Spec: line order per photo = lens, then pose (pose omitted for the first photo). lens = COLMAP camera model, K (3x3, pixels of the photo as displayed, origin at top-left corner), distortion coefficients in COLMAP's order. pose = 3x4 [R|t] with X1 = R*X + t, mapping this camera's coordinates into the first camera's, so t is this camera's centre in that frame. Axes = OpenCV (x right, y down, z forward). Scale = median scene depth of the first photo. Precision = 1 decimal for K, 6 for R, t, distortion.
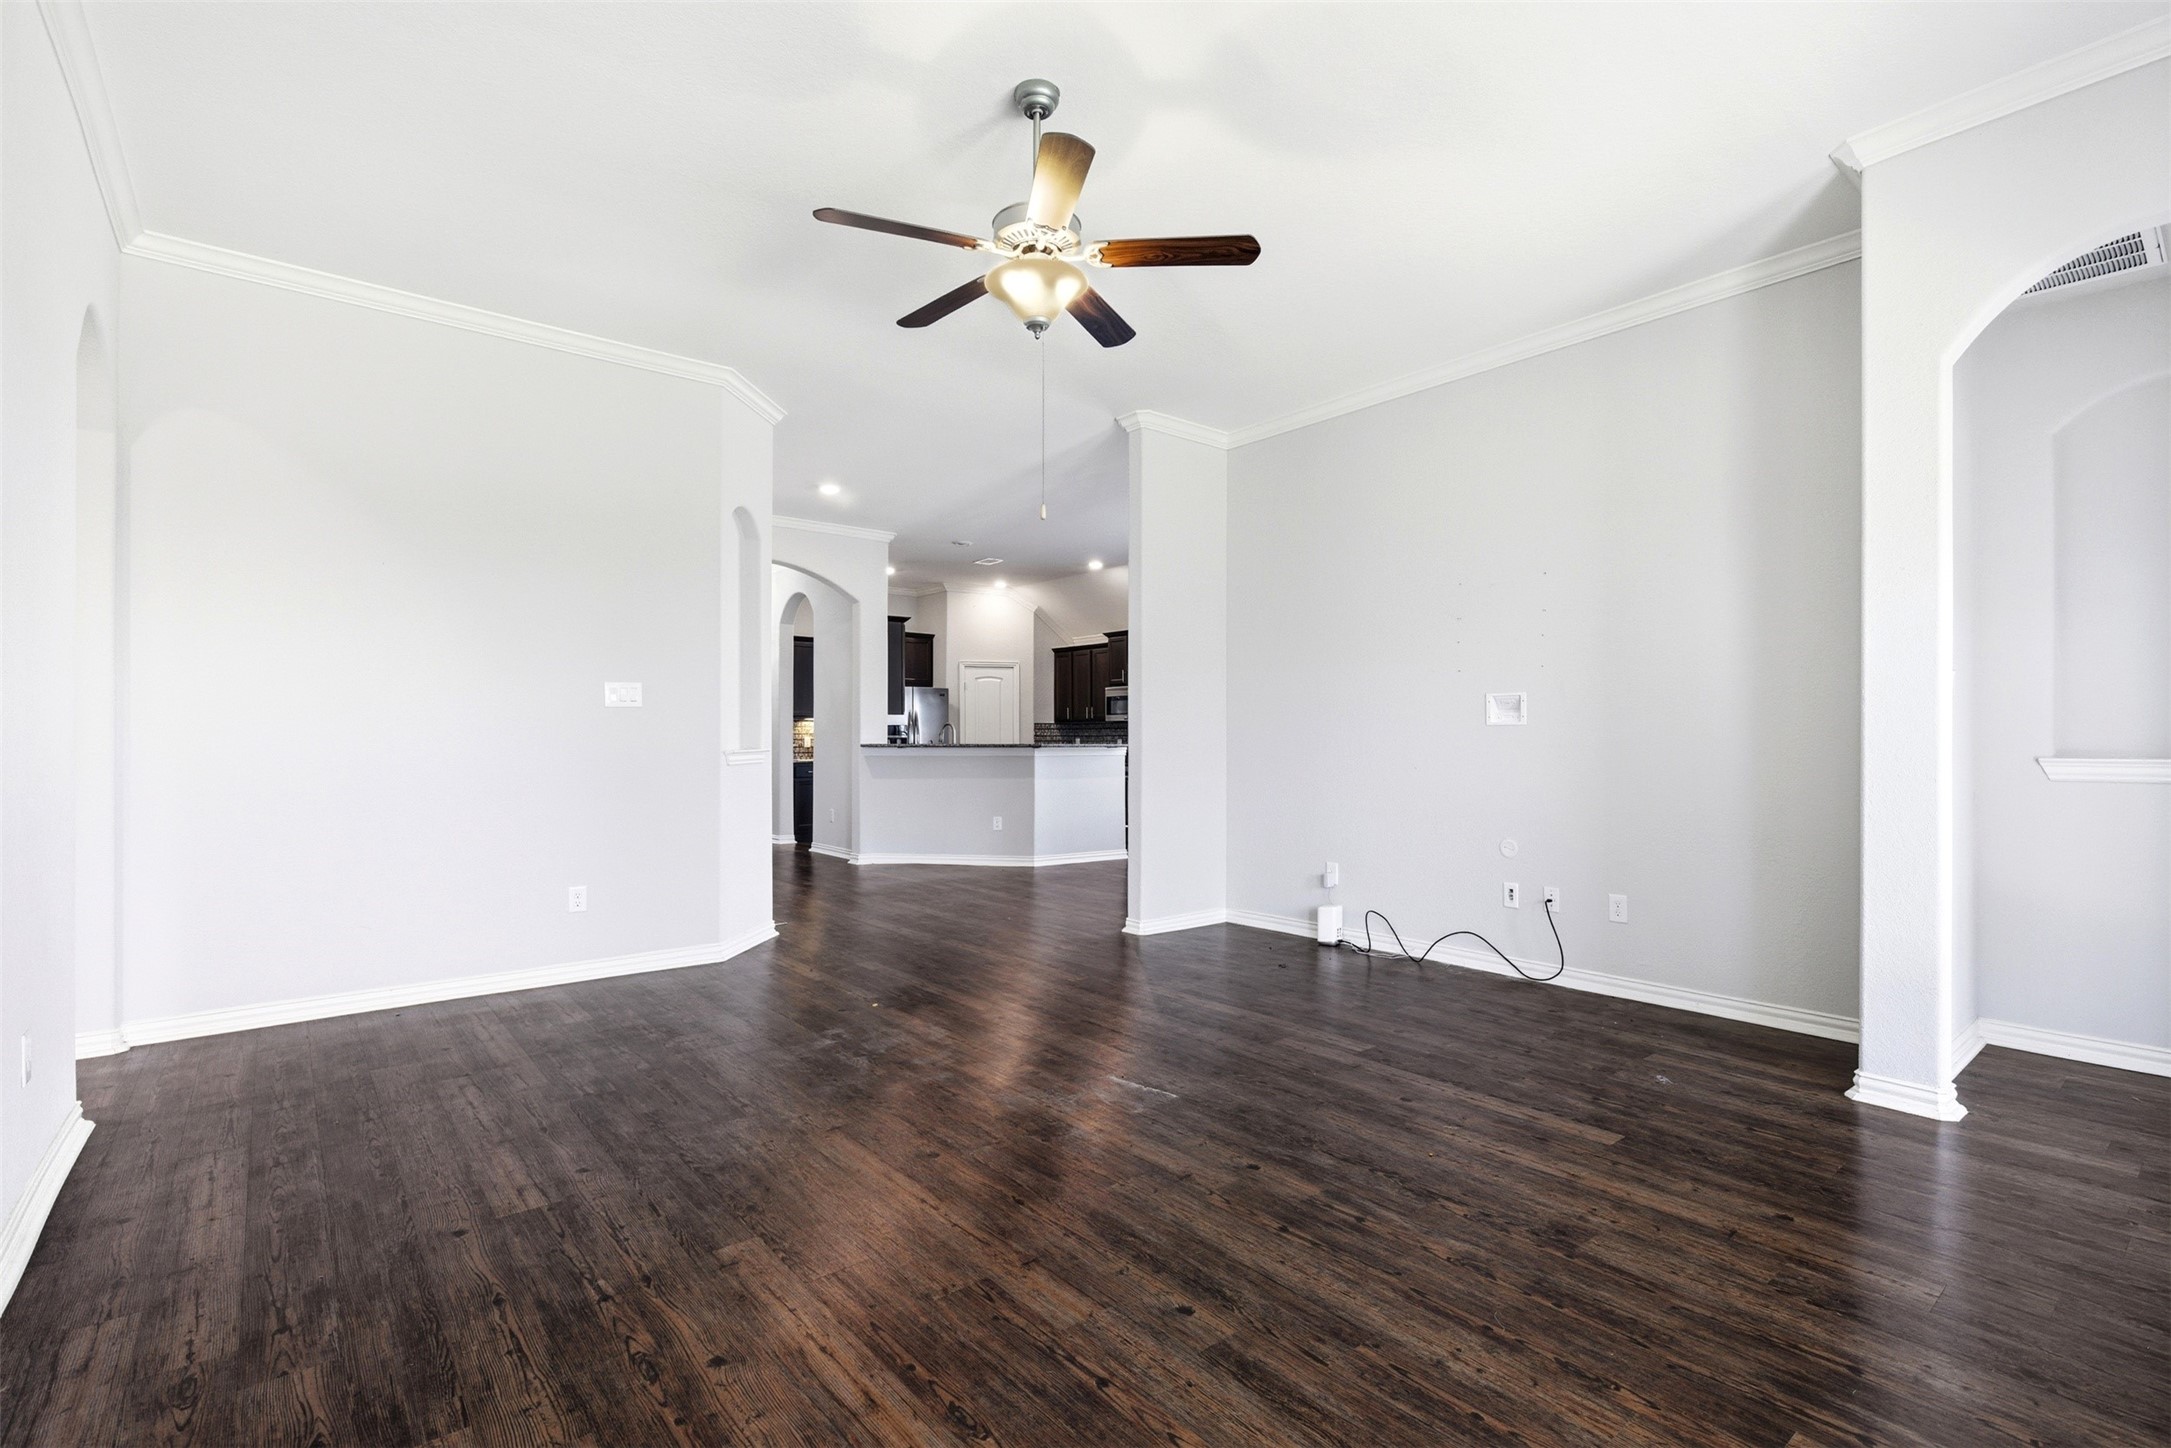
lens RADIAL K [[1007.2, 0, 1063.6], [0, 1007.2, 740.2], [0, 0, 1]] dist [0.001259, 0.000650]
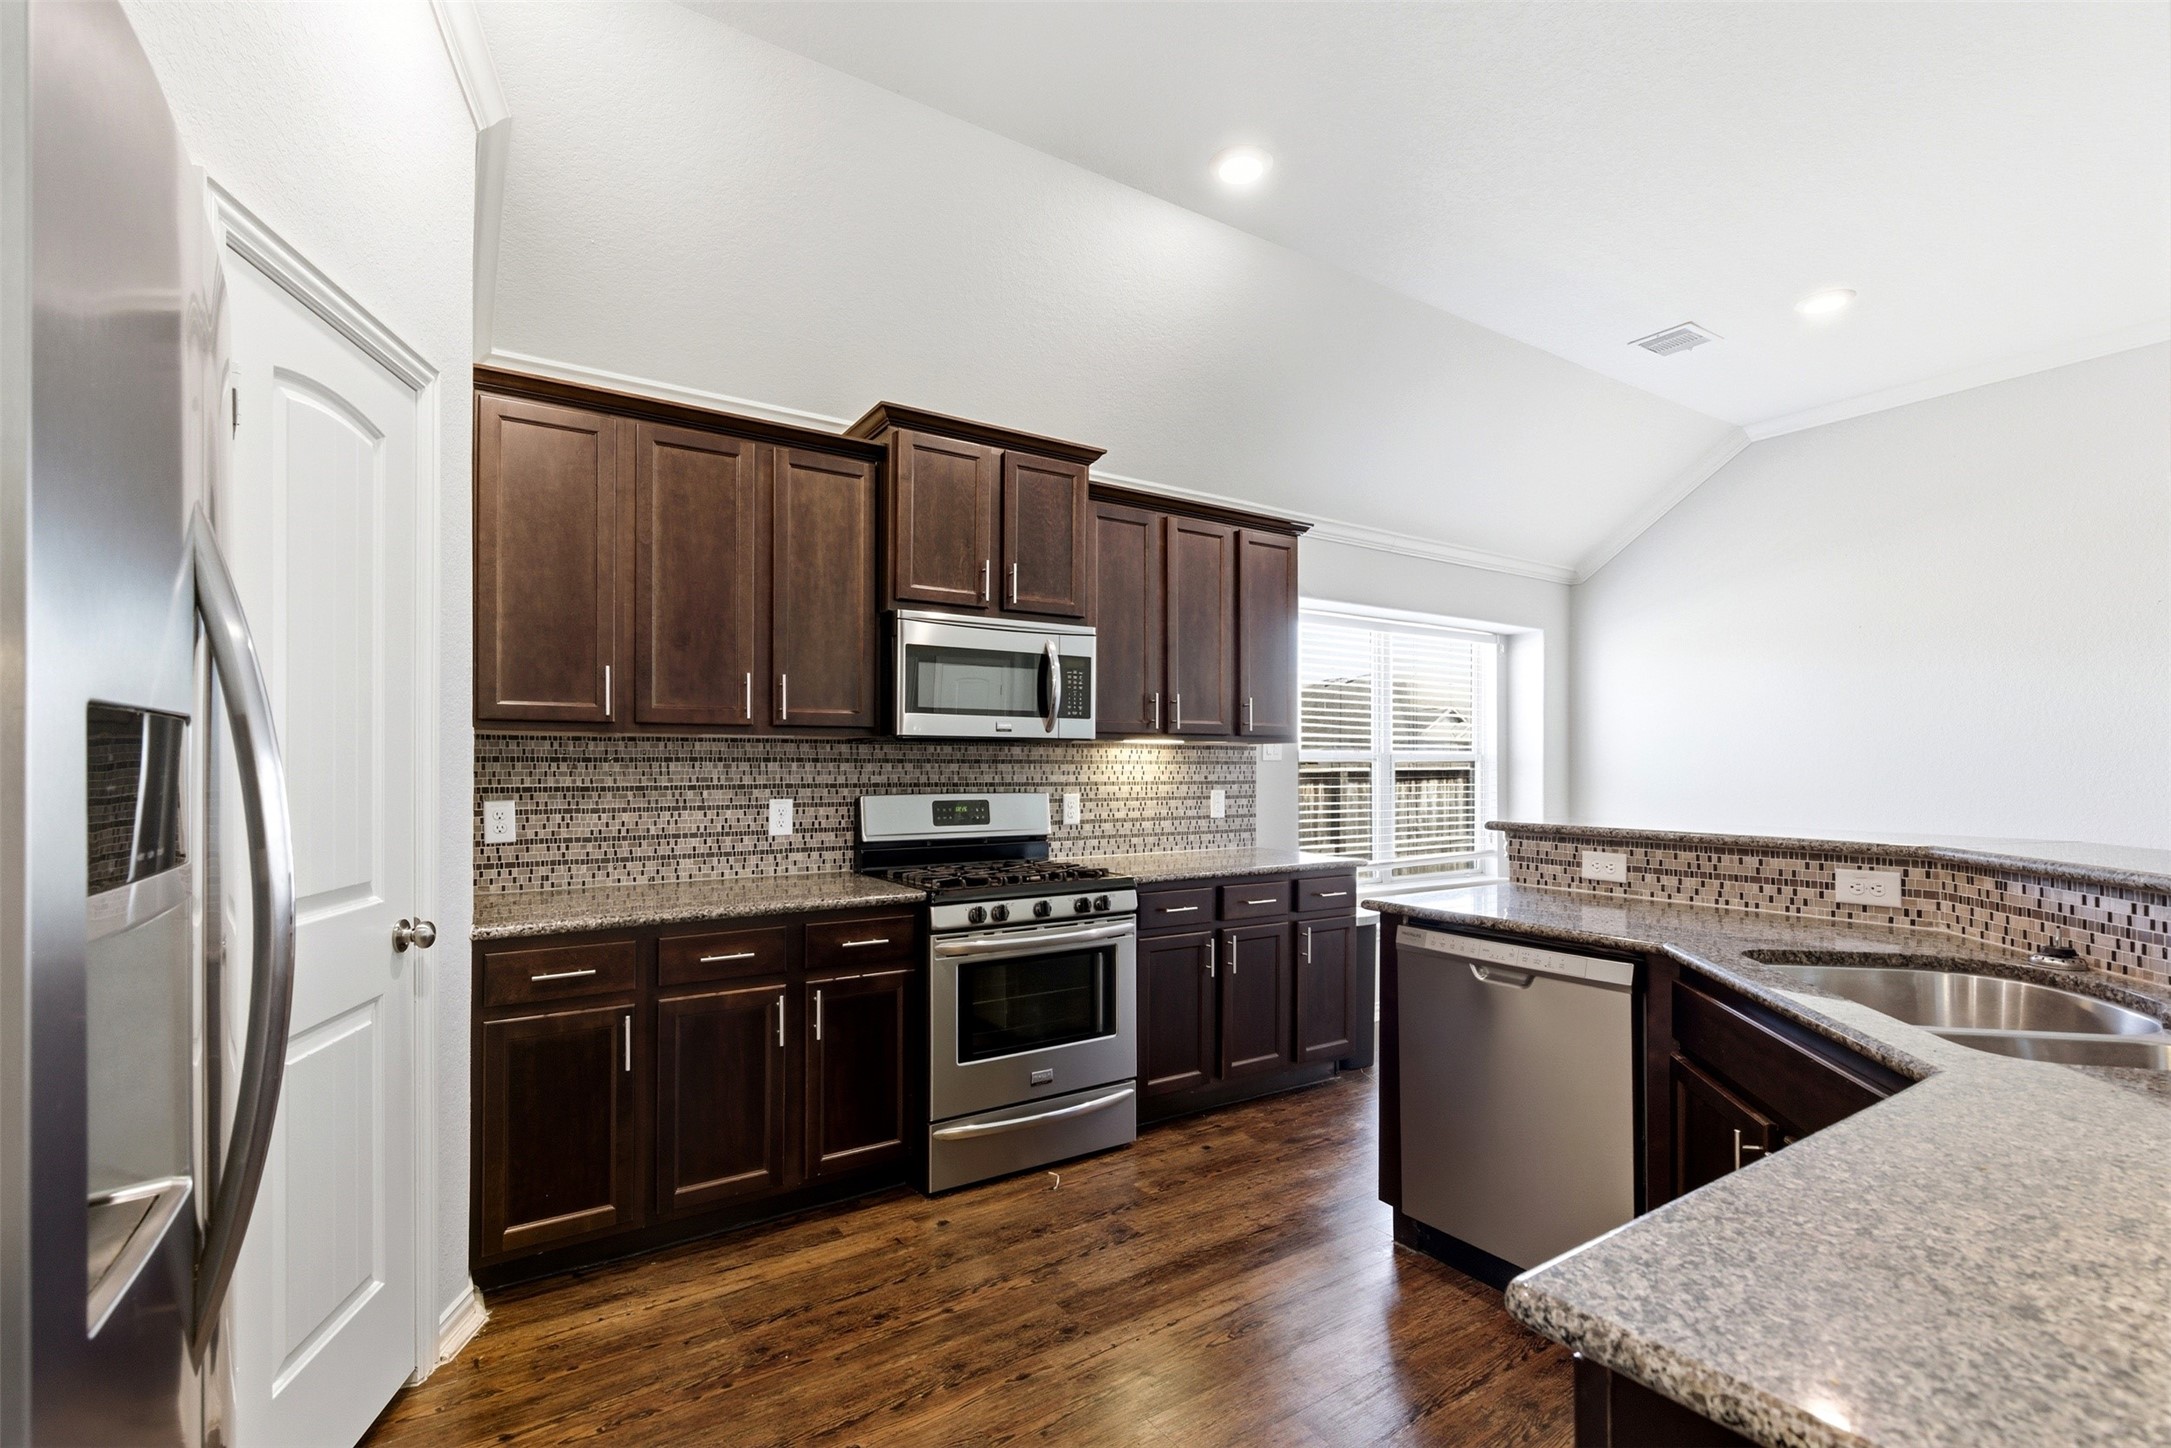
lens RADIAL K [[1007.2, 0, 1090.6], [0, 1007.2, 746.9], [0, 0, 1]] dist [0.001259, 0.000650]
pose [[0.051597, 0.006979, 0.998644, -0.226153], [-0.006741, 0.999955, -0.006640, -0.014243], [-0.998645, -0.006389, 0.051642, 0.948783]]
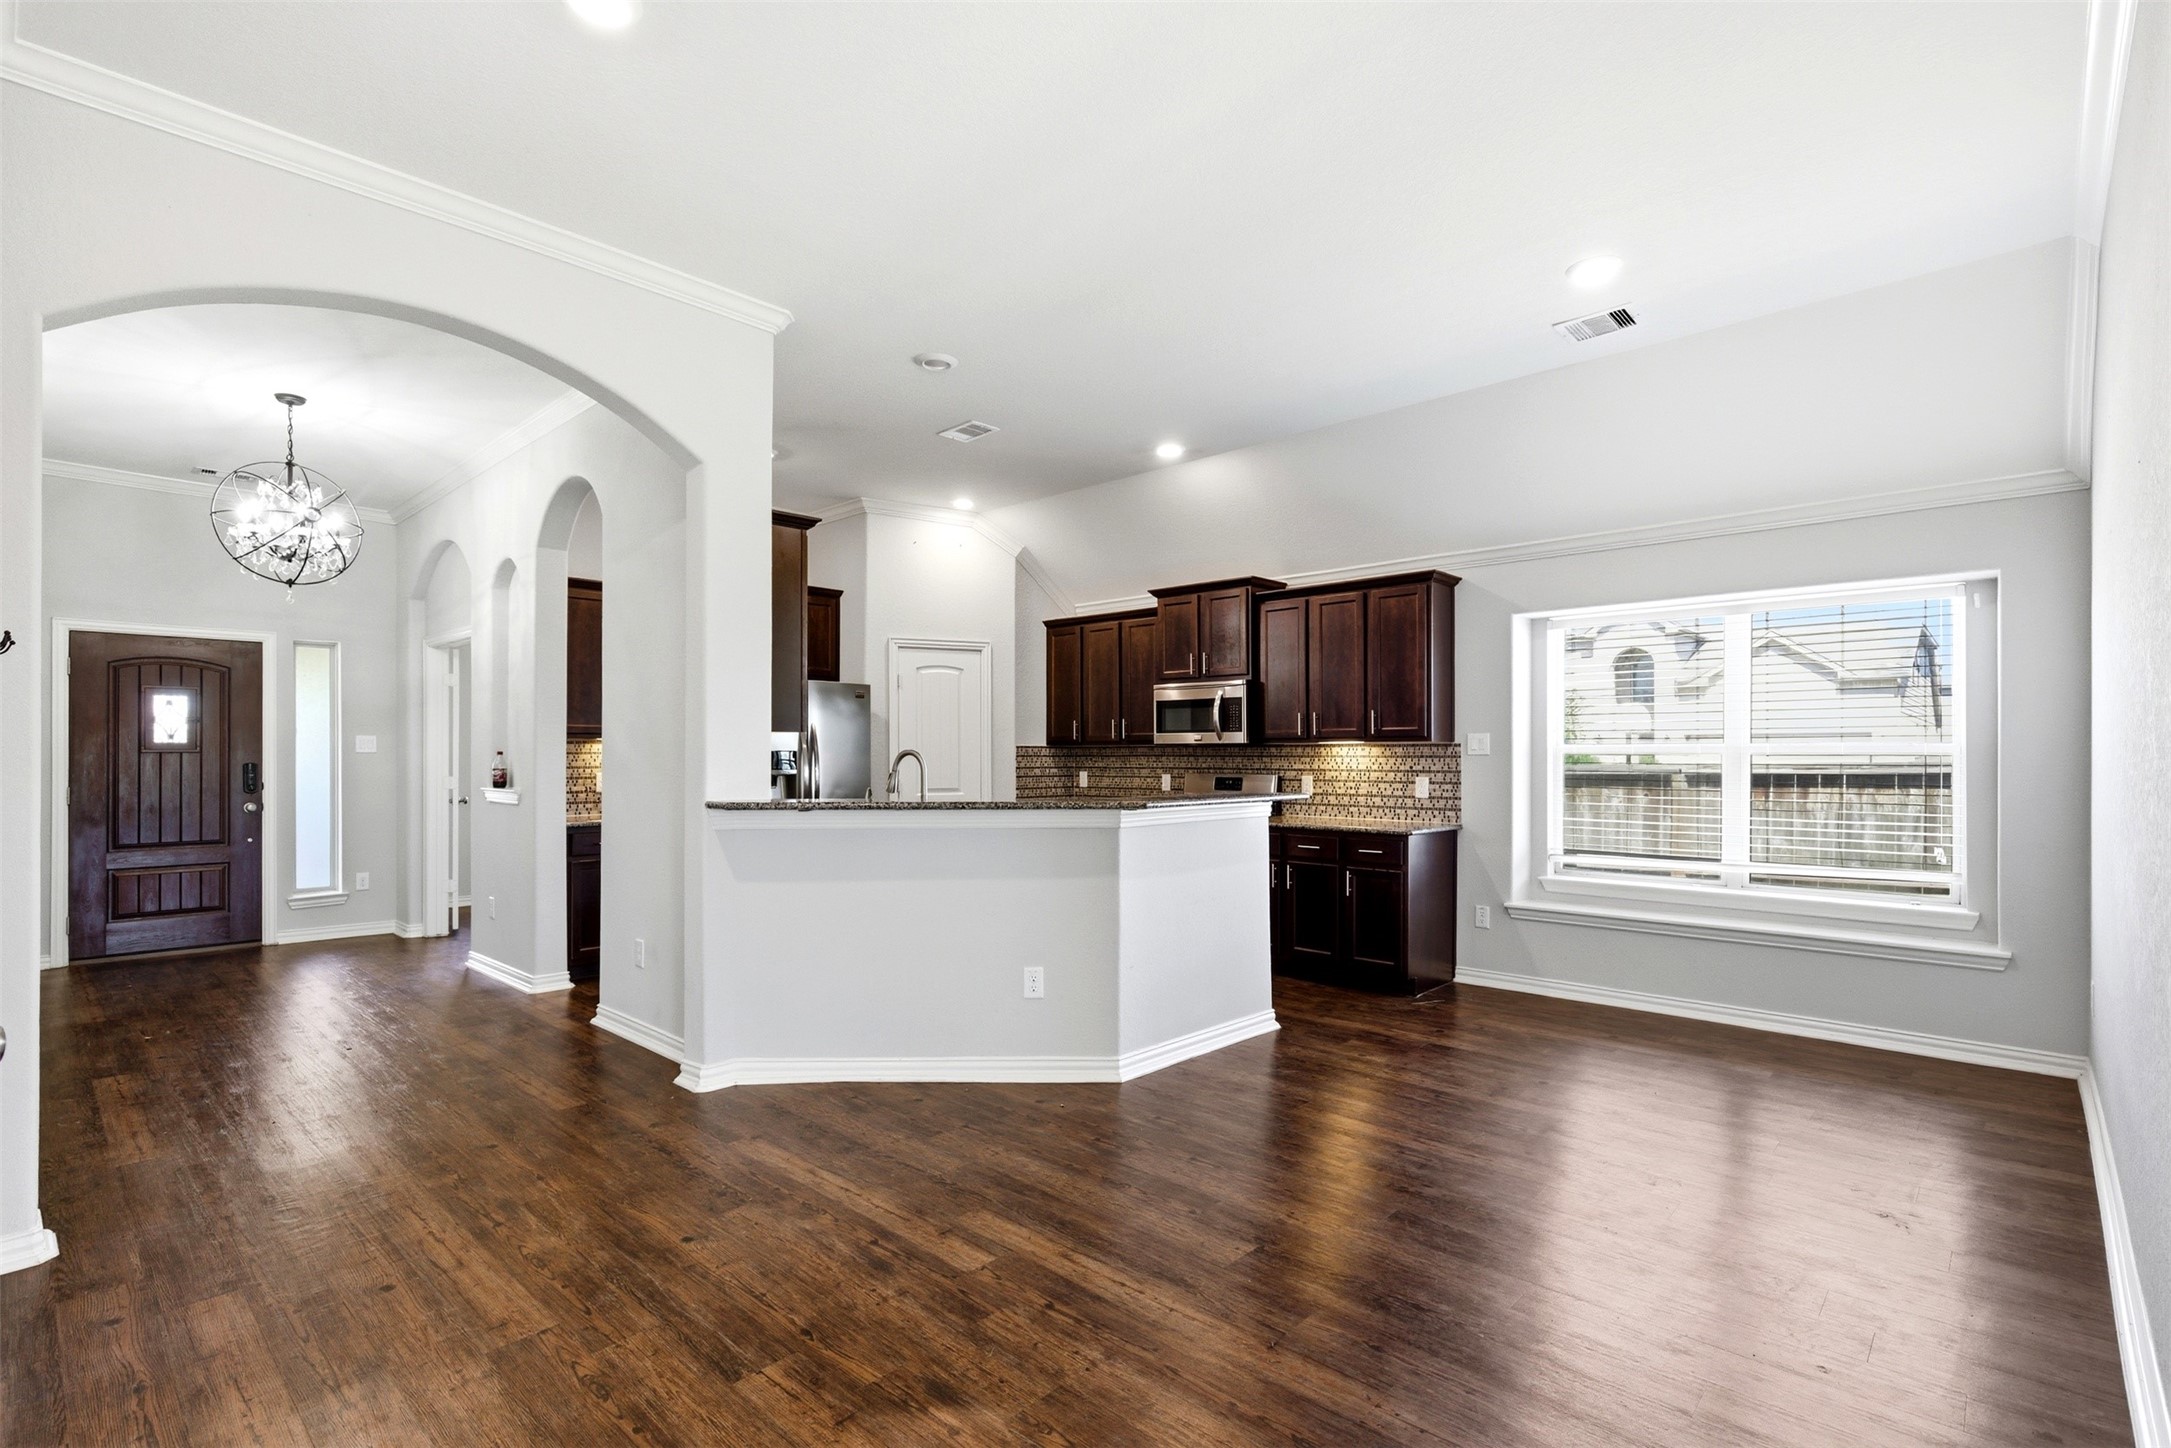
lens RADIAL K [[1007.2, 0, 1097.2], [0, 1007.2, 750.7], [0, 0, 1]] dist [0.001259, 0.000650]
pose [[0.984632, -0.003300, 0.174608, -0.091969], [0.003940, 0.999987, -0.003317, -0.013103], [-0.174595, 0.003954, 0.984632, 0.446488]]
